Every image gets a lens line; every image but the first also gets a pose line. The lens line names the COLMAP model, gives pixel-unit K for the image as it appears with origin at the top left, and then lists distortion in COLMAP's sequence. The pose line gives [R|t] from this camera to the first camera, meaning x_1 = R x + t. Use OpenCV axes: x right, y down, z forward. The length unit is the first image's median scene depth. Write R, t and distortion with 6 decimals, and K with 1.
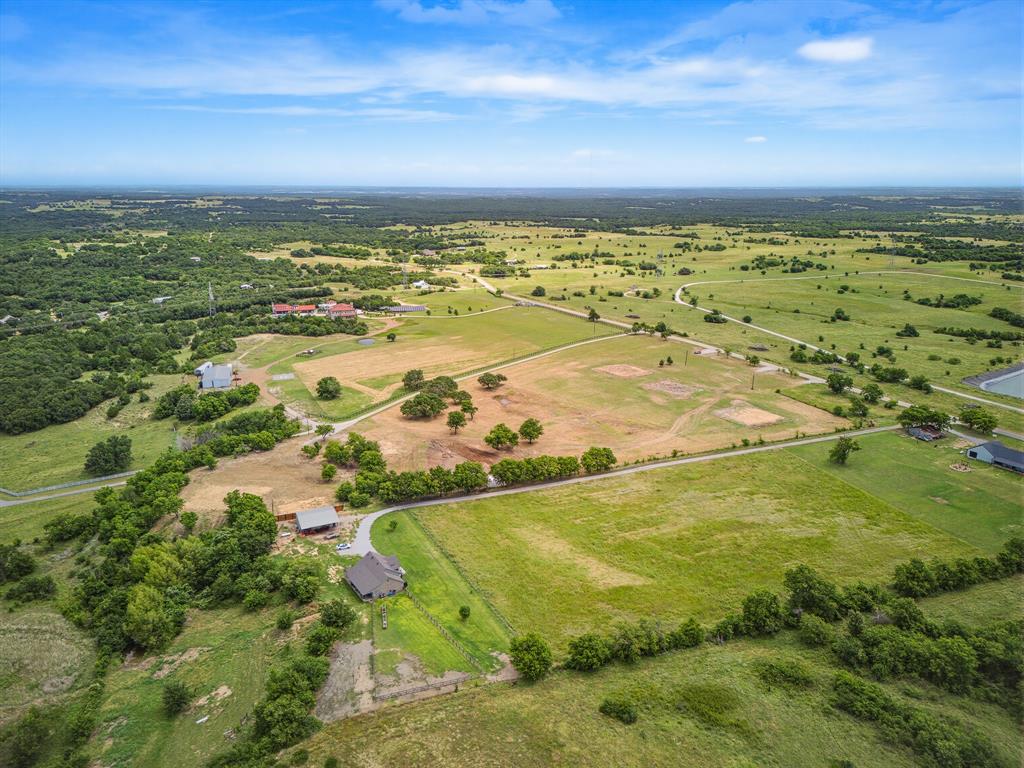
lens RADIAL K [[716.2, 0, 507.3], [0, 716.2, 386.5], [0, 0, 1]] dist [0.068273, -0.054091]
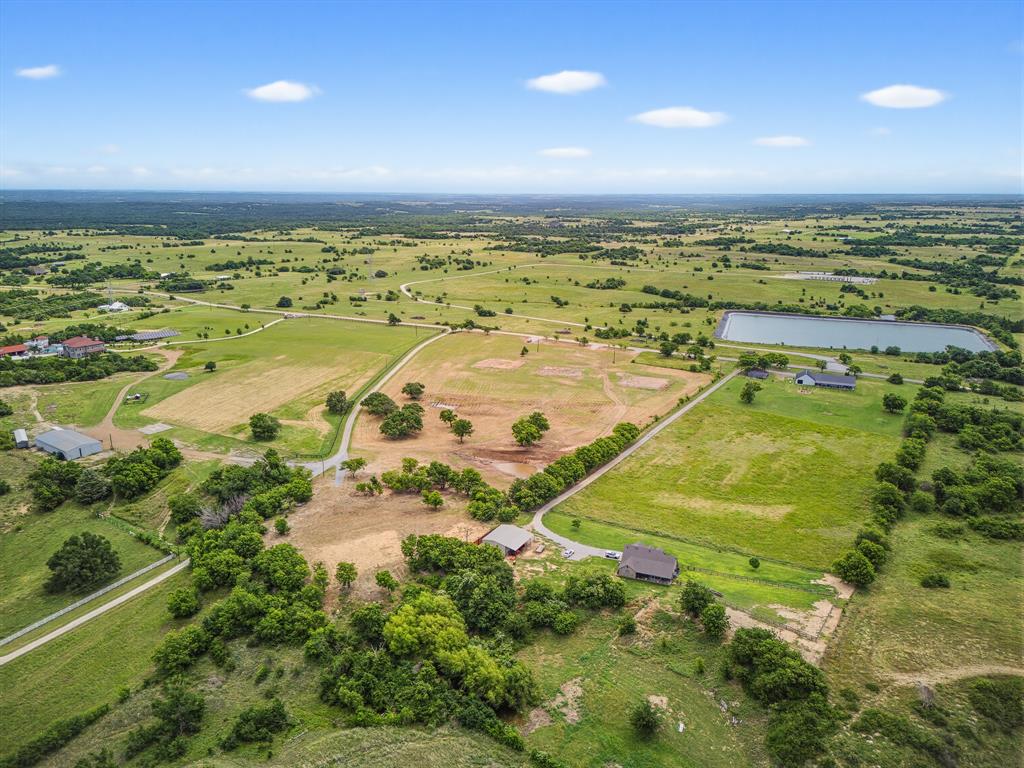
lens RADIAL K [[716.2, 0, 512.7], [0, 716.2, 378.1], [0, 0, 1]] dist [0.068273, -0.054091]
pose [[0.811951, -0.145503, 0.565300, -0.522390], [0.155057, 0.987405, 0.031439, -0.038524], [-0.562755, 0.062127, 0.824286, 0.133849]]
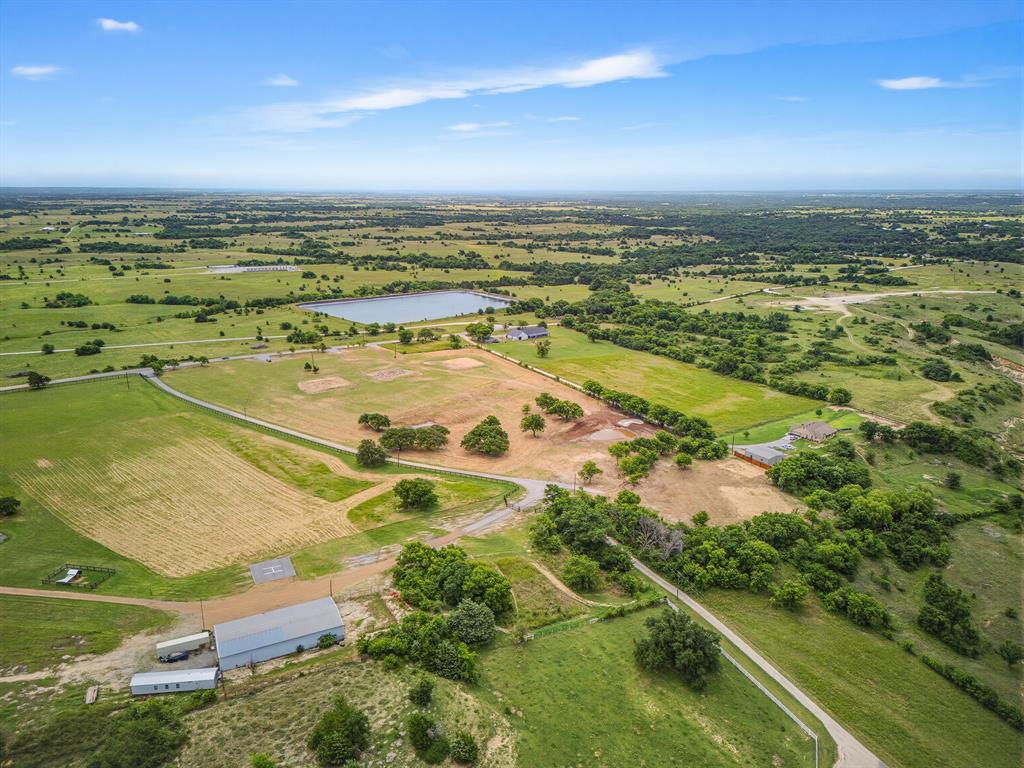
lens RADIAL K [[716.2, 0, 515.1], [0, 716.2, 385.2], [0, 0, 1]] dist [0.068273, -0.054091]
pose [[-0.136556, -0.264949, 0.954544, -0.932106], [0.265415, 0.918557, 0.292930, -0.279175], [-0.954415, 0.293352, -0.055113, 0.991811]]
